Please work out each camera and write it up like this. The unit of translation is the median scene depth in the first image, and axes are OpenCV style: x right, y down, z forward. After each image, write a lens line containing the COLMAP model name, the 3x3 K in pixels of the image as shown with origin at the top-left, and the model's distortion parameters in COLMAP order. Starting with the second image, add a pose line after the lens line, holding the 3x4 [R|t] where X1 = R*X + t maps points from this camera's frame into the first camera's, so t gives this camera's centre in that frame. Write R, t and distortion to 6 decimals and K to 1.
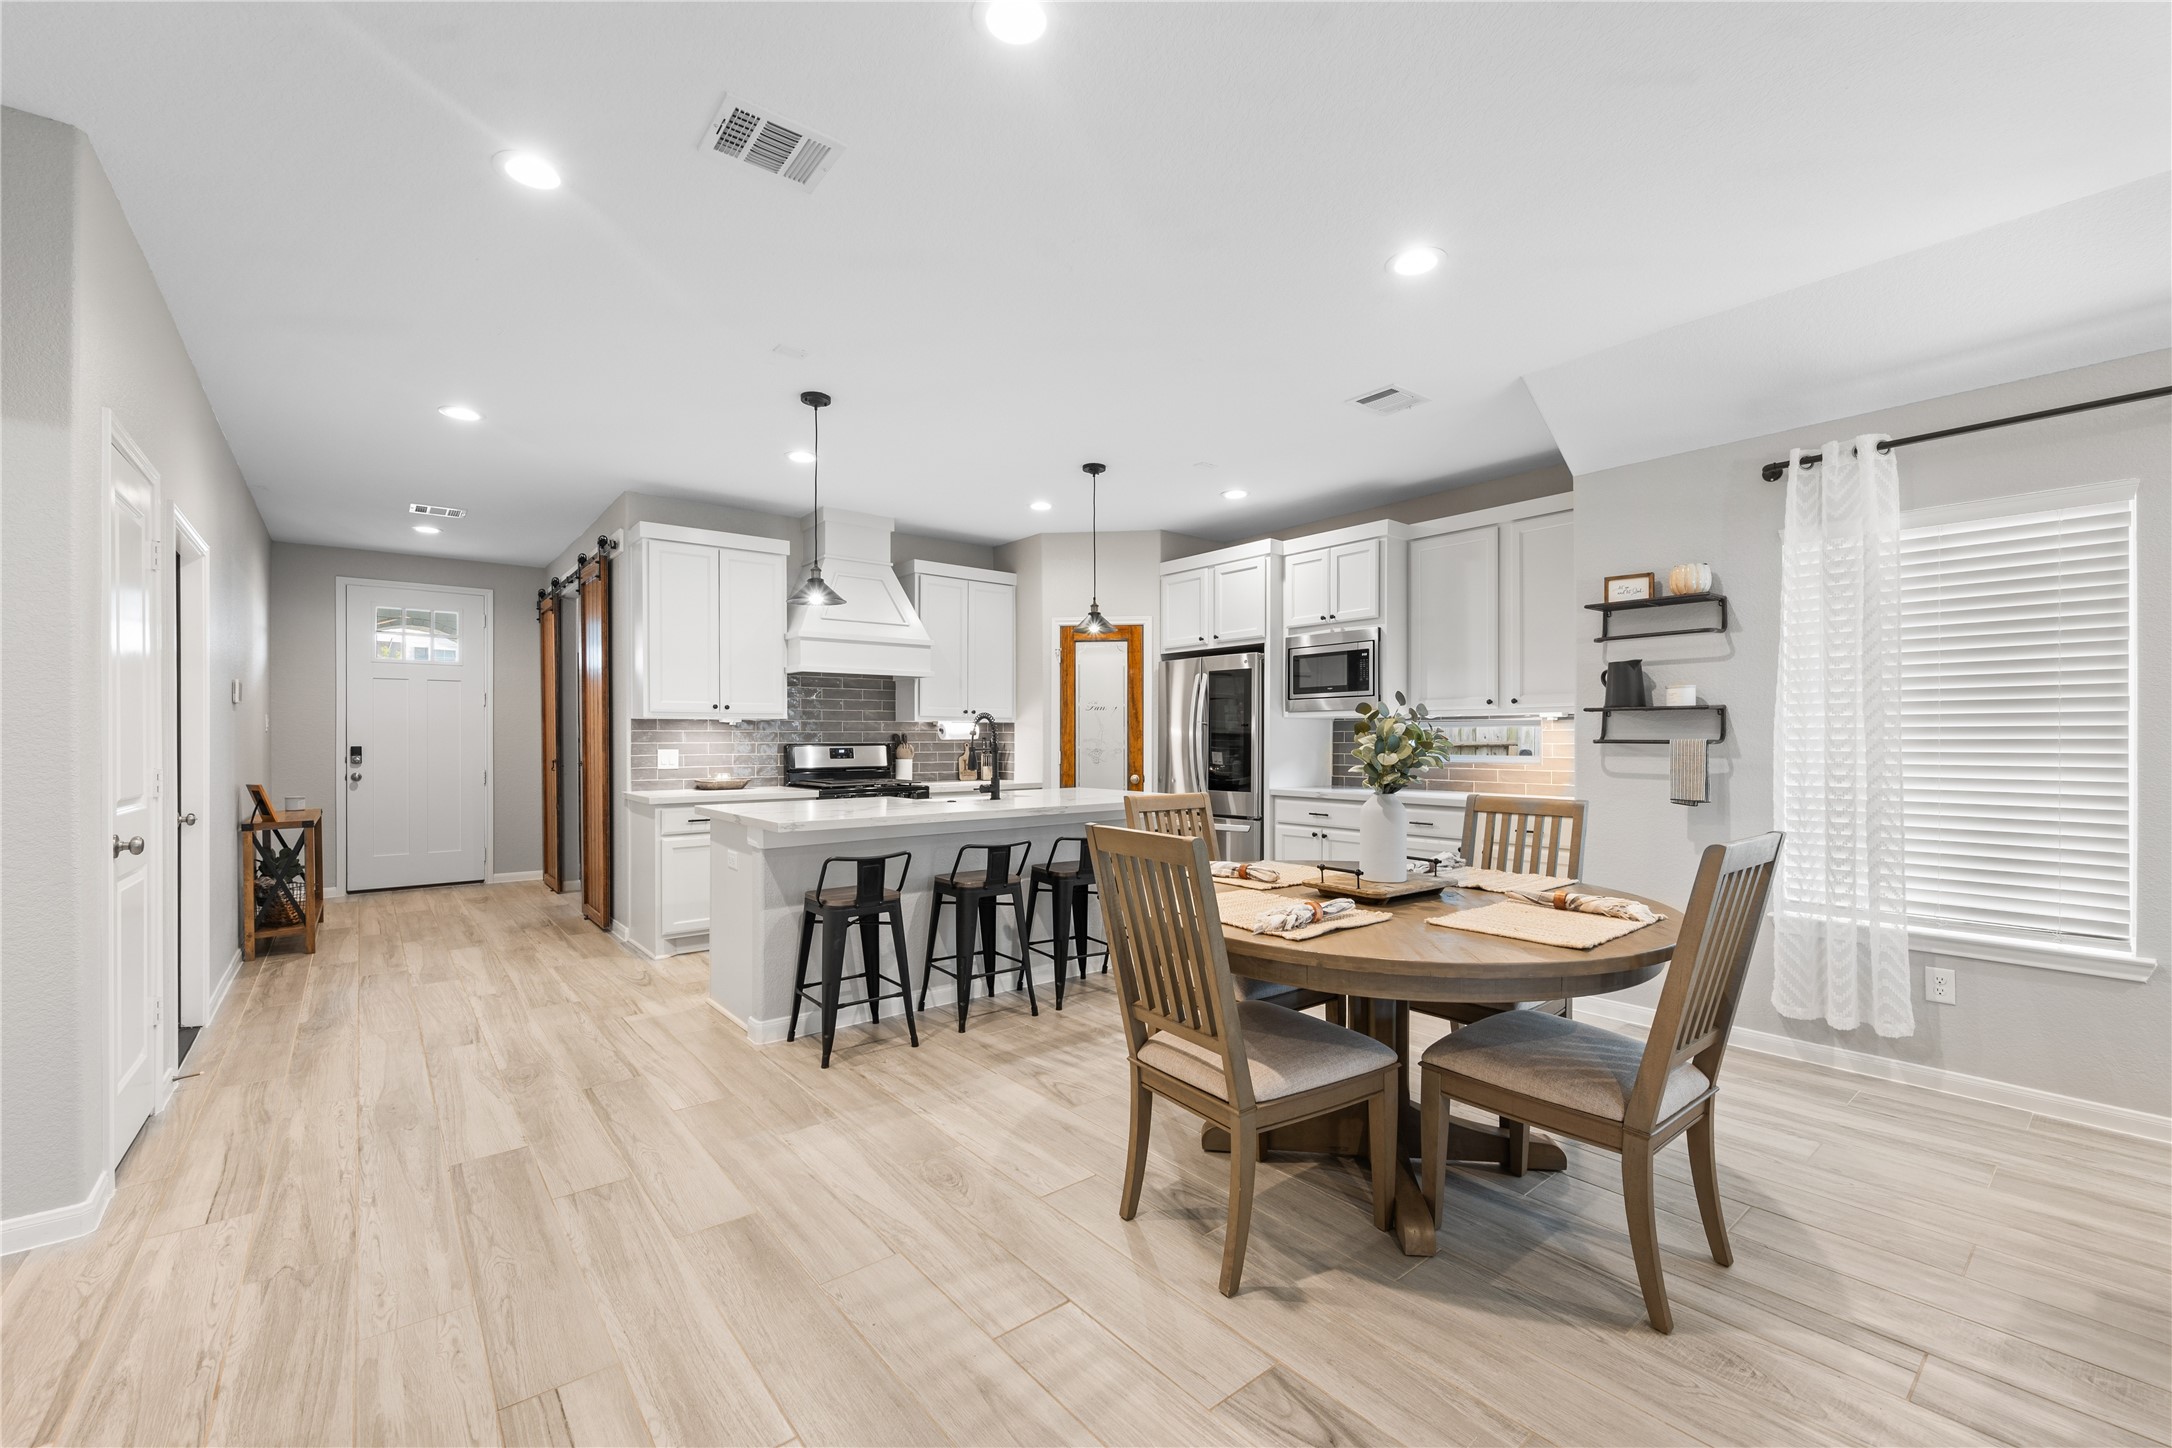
lens RADIAL K [[902.7, 0, 1094.1], [0, 902.7, 744.9], [0, 0, 1]] dist [-0.000813, -0.000167]
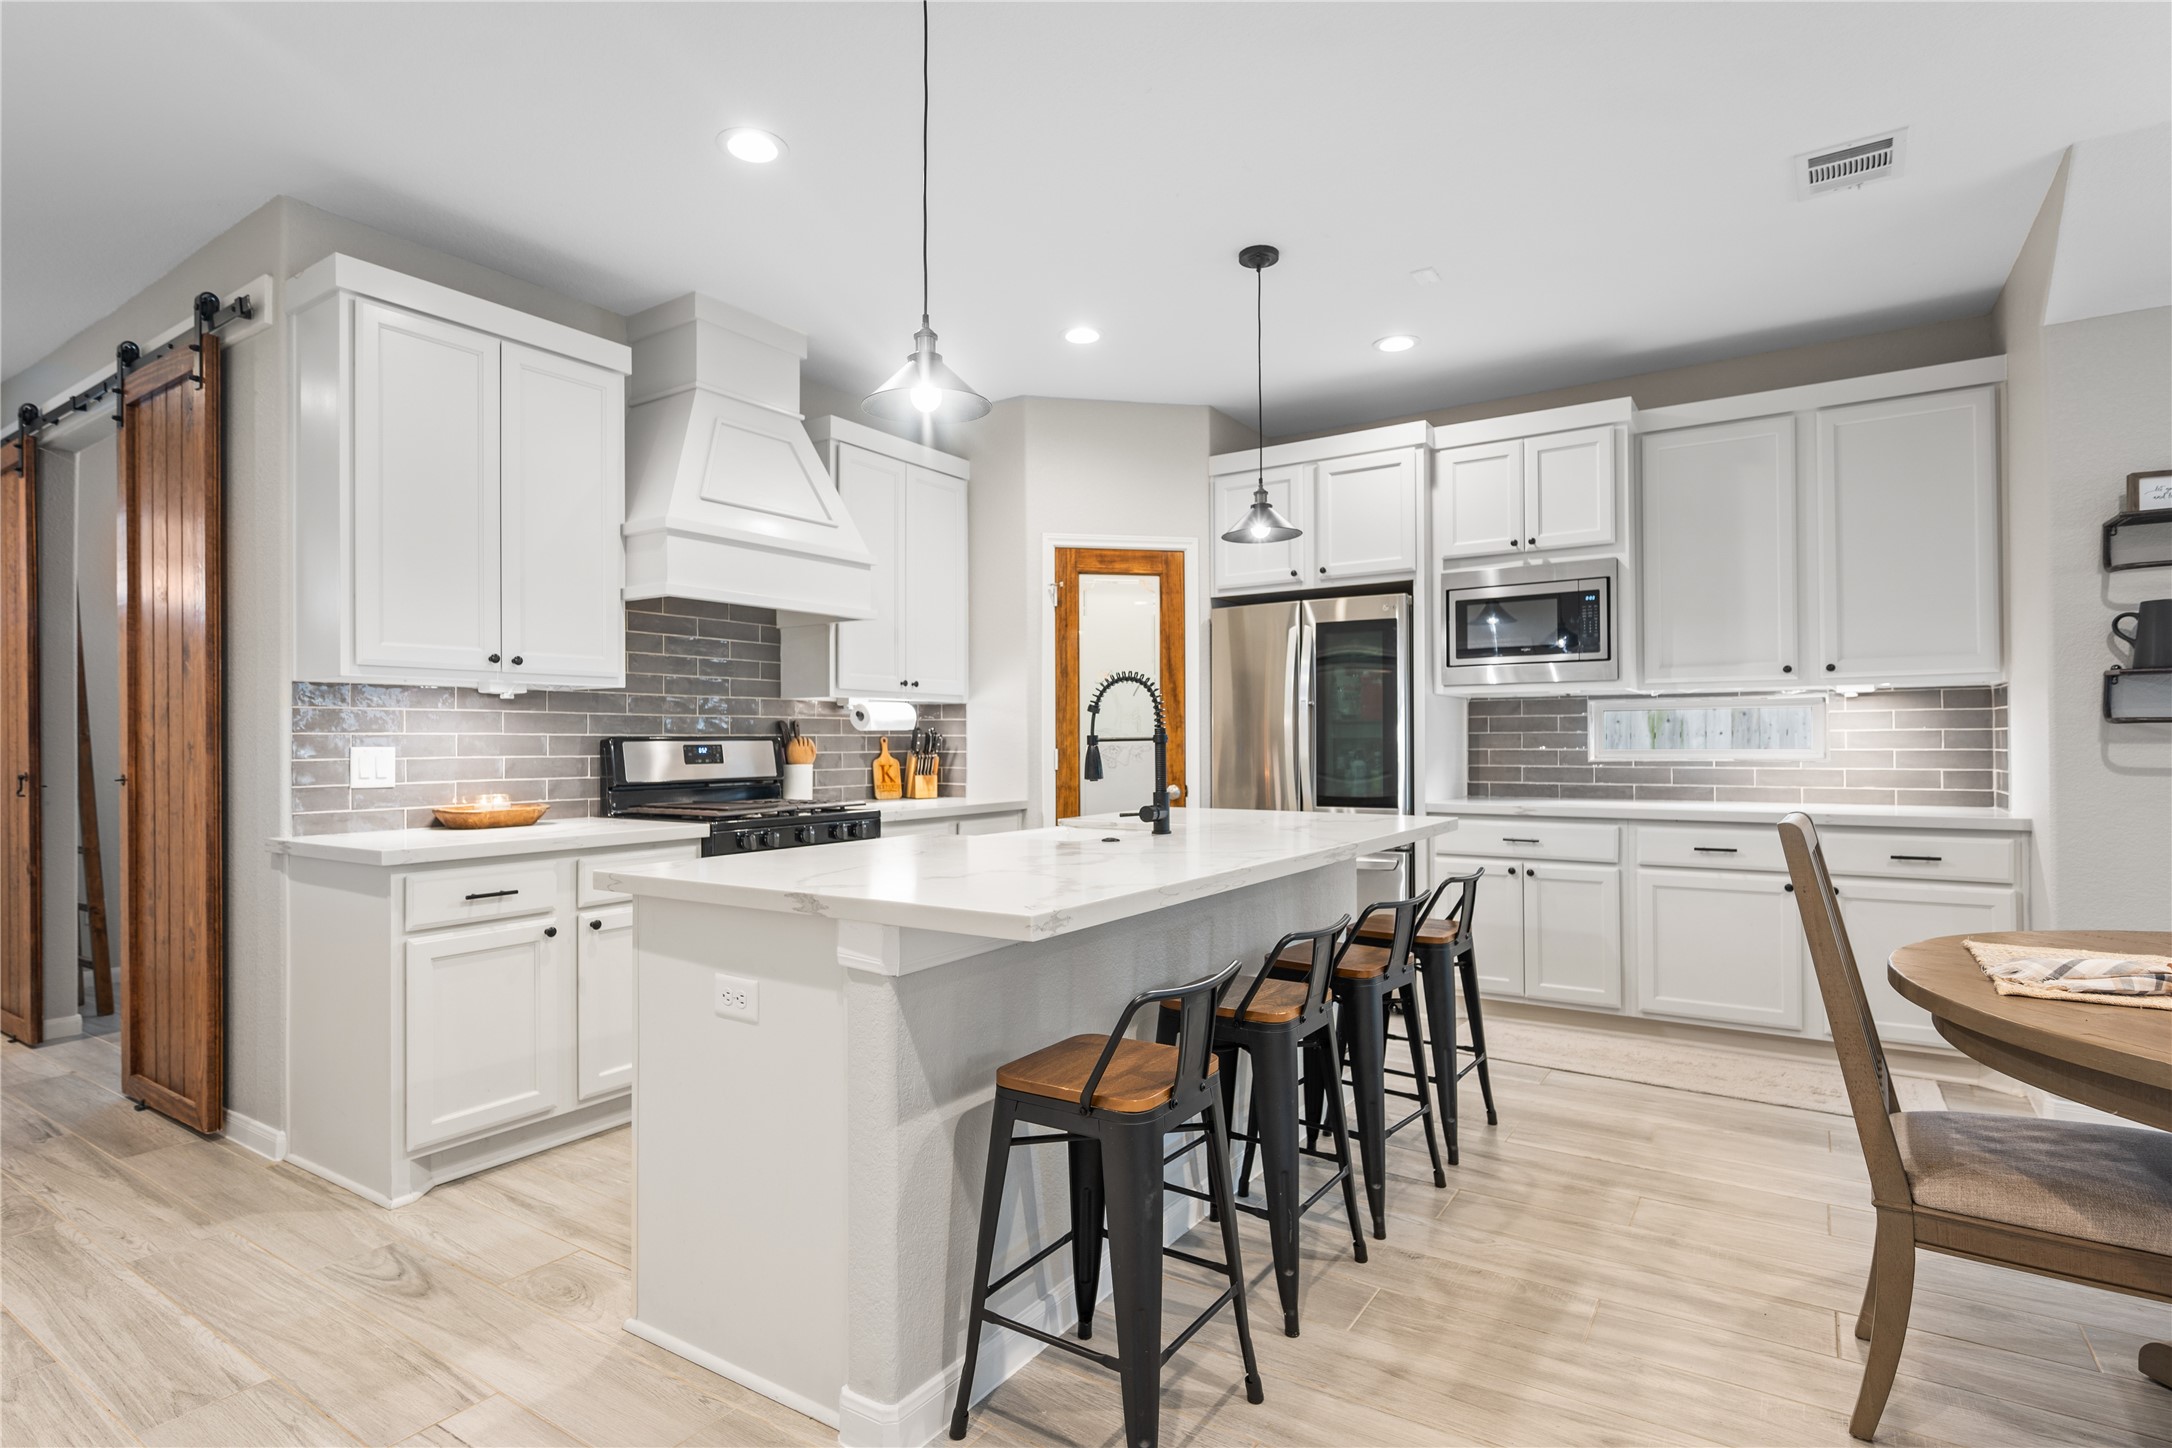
lens RADIAL K [[1096.3, 0, 1103.3], [0, 1096.3, 733.1], [0, 0, 1]] dist [-0.002760, -0.000591]
pose [[0.952867, -0.001662, 0.303383, -0.268036], [0.006553, 0.999864, -0.015104, 0.008891], [-0.303317, 0.016381, 0.952749, 0.313556]]
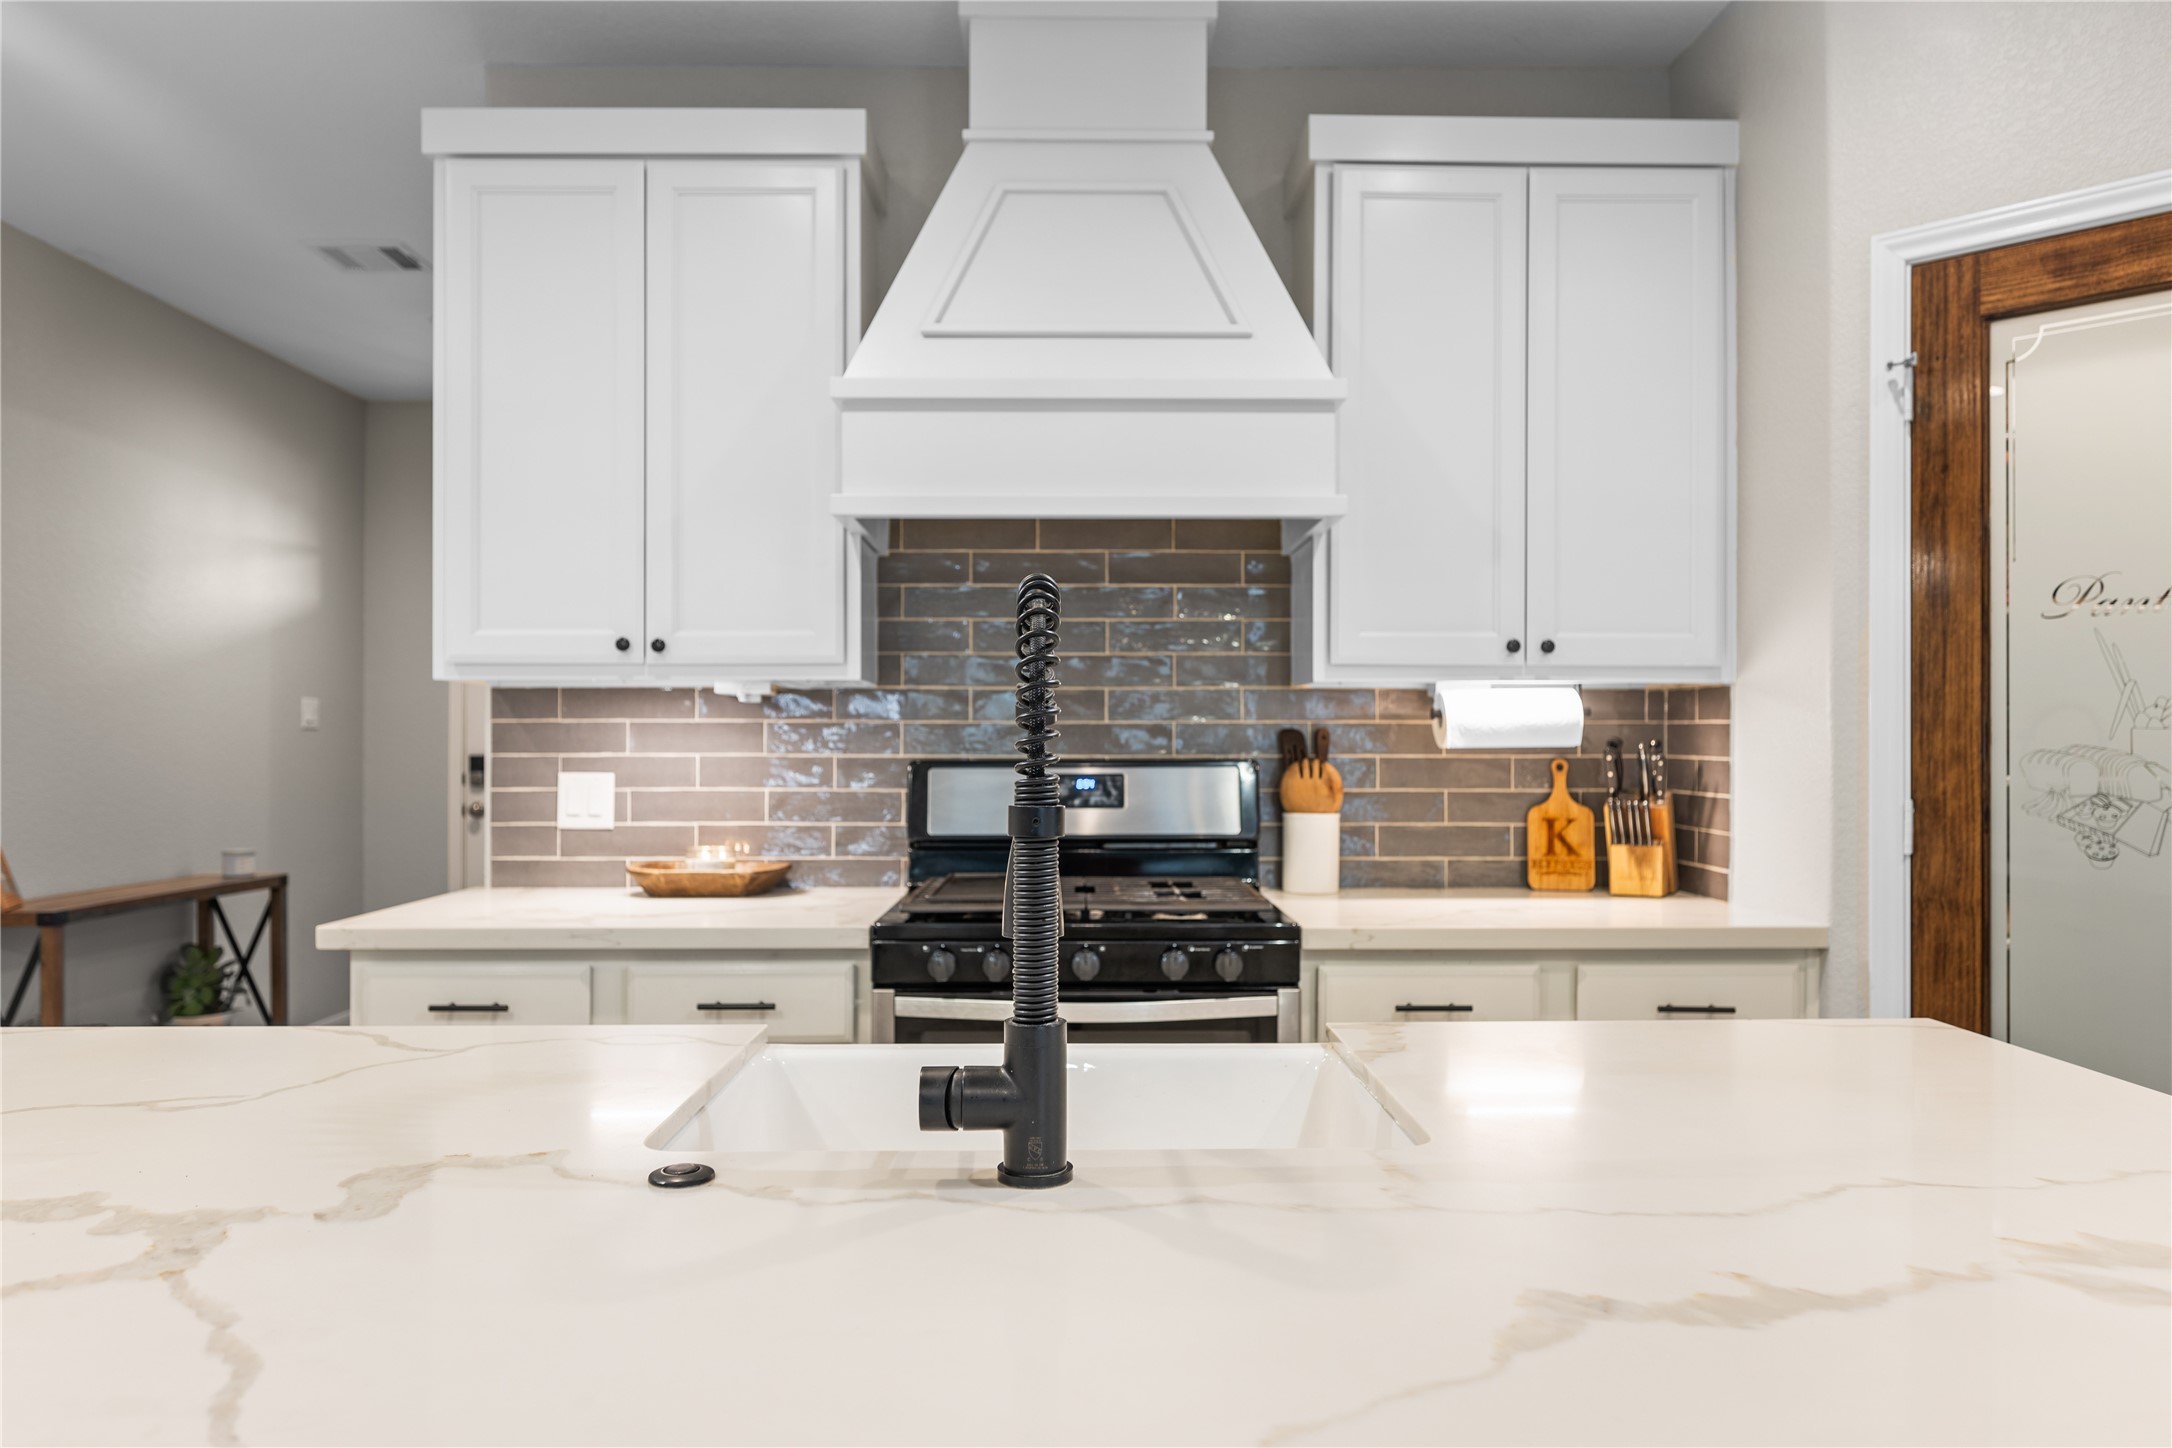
lens RADIAL K [[1418.2, 0, 1092.0], [0, 1418.2, 734.5], [0, 0, 1]] dist [-0.003042, 0.005979]
pose [[0.786121, -0.002068, -0.618069, 0.025661], [-0.006299, 0.999916, -0.011357, -0.004721], [0.618040, 0.012822, 0.786042, 0.662016]]
